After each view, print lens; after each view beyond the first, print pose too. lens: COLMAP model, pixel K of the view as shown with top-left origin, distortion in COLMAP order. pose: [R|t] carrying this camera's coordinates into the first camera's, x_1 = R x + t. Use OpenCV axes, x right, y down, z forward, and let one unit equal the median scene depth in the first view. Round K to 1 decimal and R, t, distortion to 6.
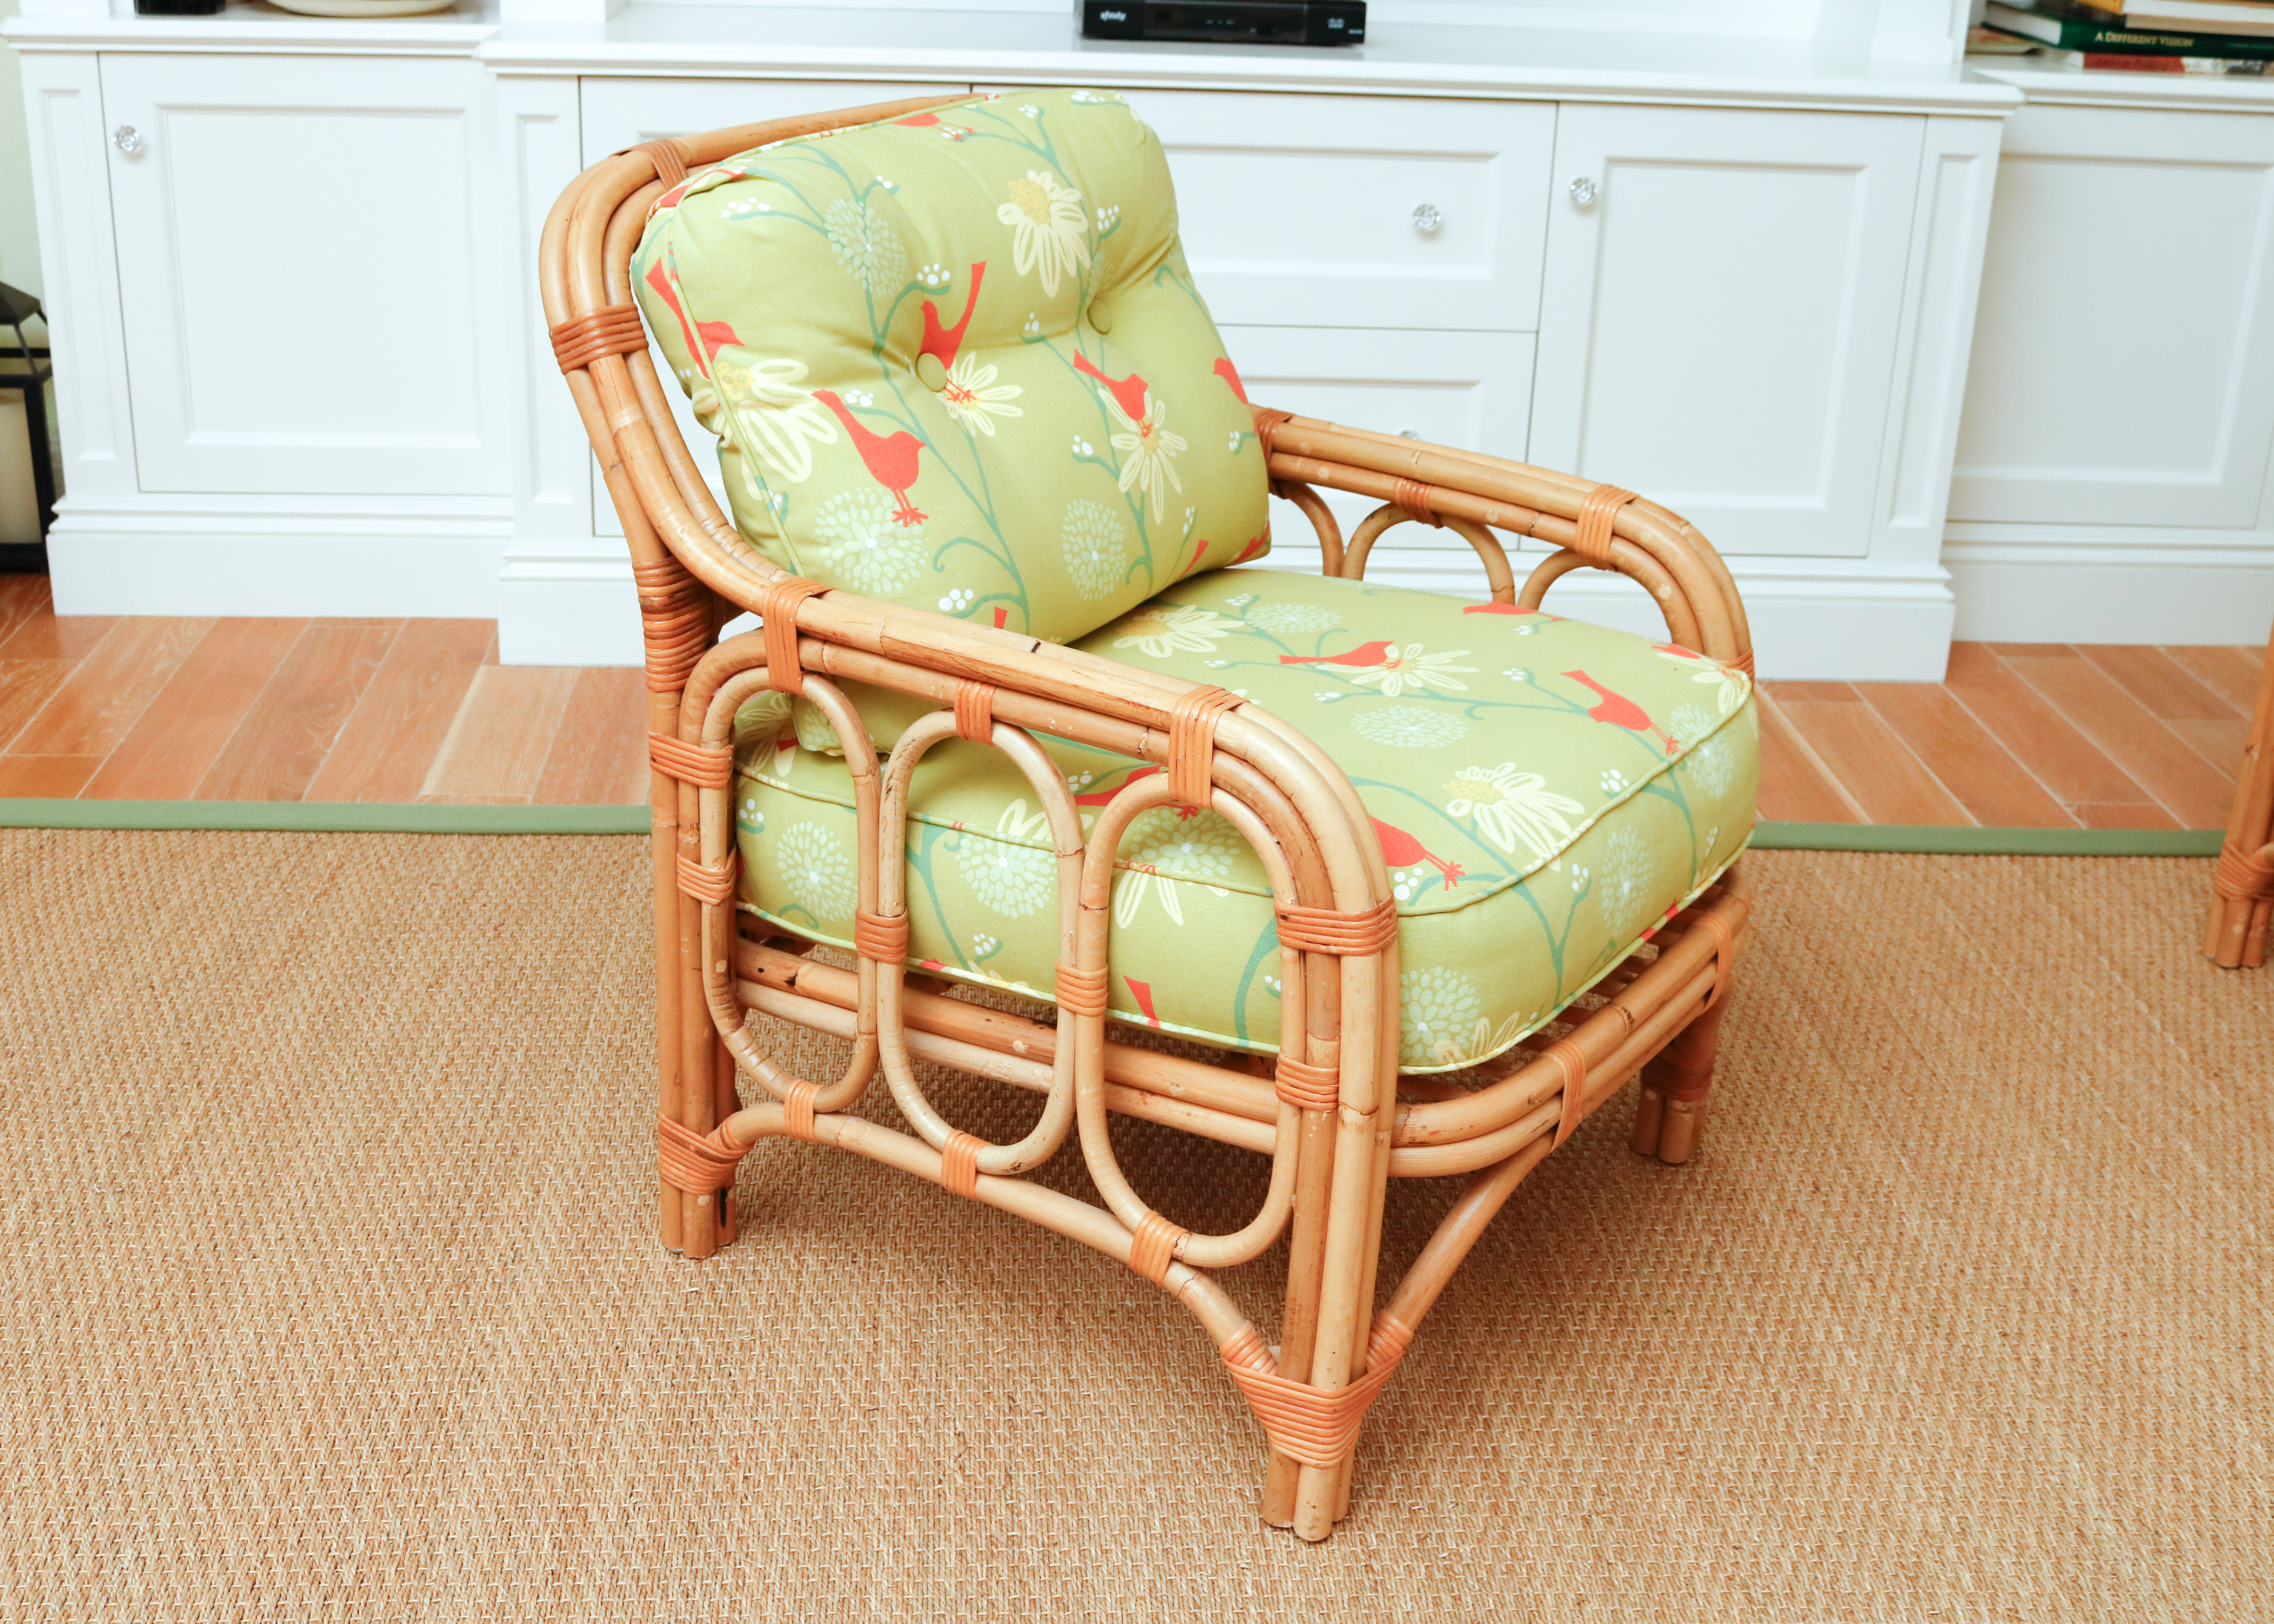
lens RADIAL K [[2655.6, 0, 1114.2], [0, 2655.6, 811.9], [0, 0, 1]] dist [-0.075235, 0.000000]
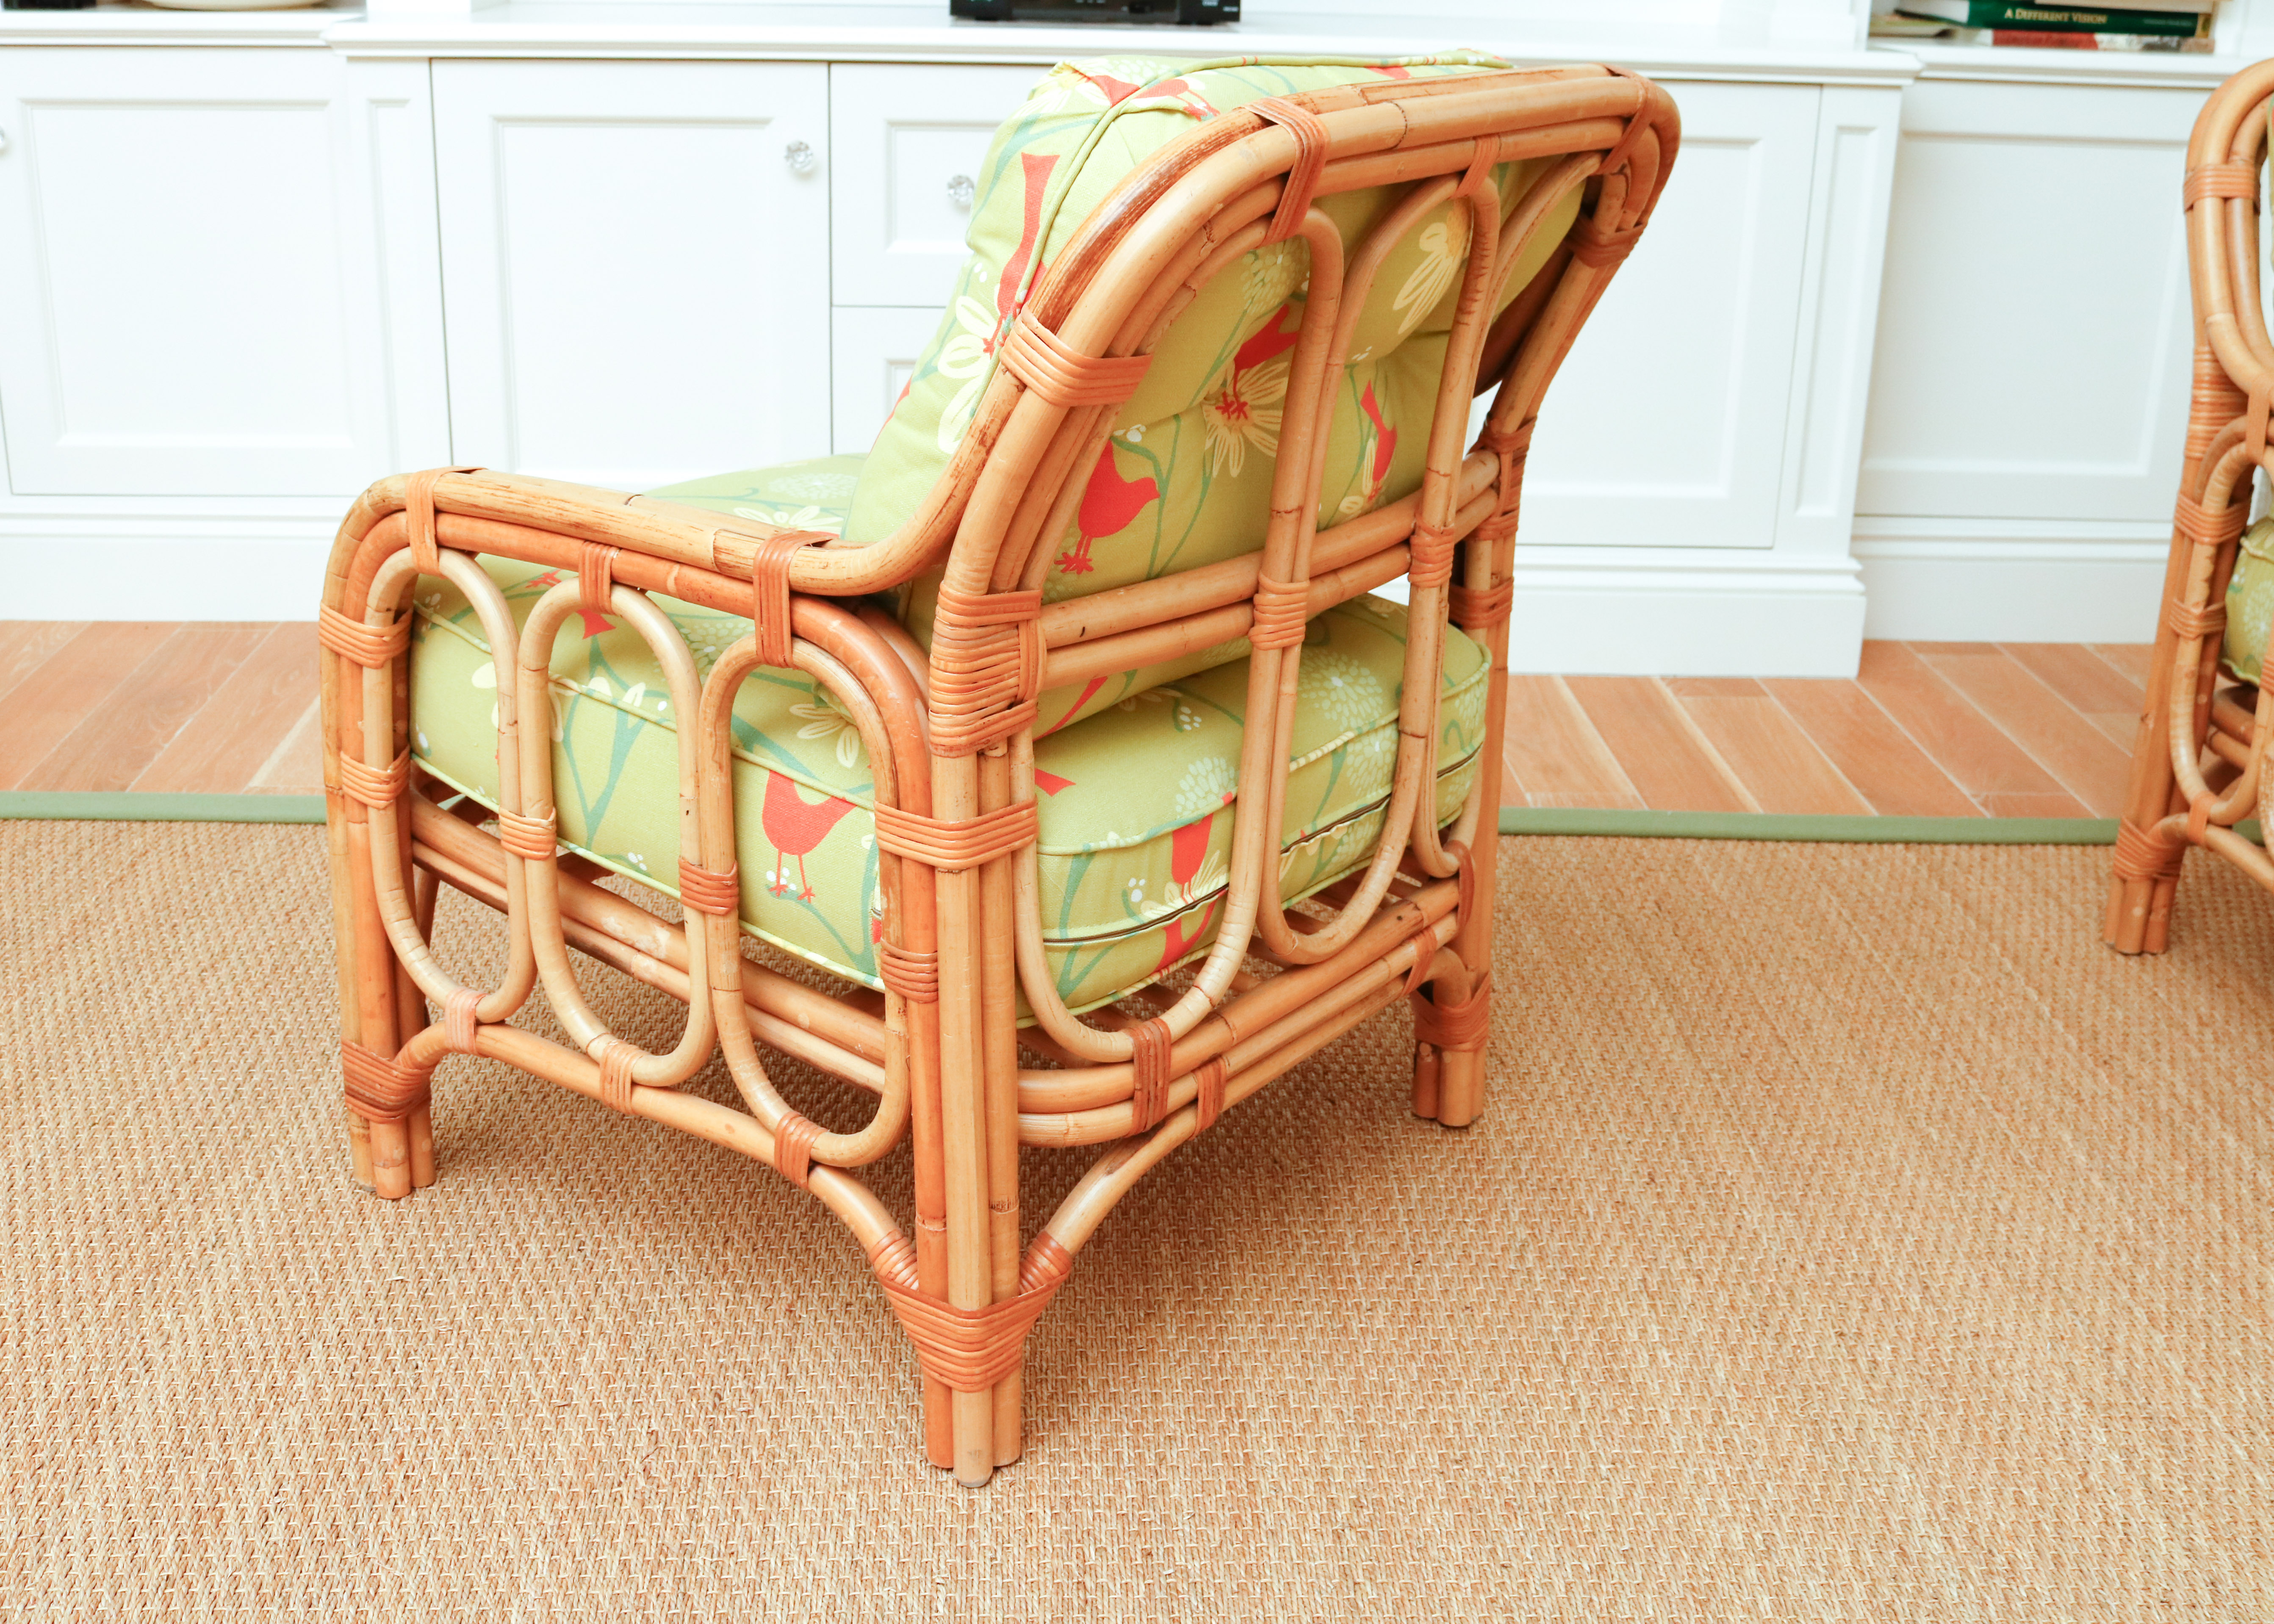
lens RADIAL K [[2541.3, 0, 1099.1], [0, 2541.3, 795.6], [0, 0, 1]] dist [-0.080014, 0.000000]
pose [[0.999560, -0.003540, -0.029434, 0.096589], [0.002462, 0.999328, -0.036562, 0.039479], [0.029544, 0.036474, 0.998898, 0.108092]]
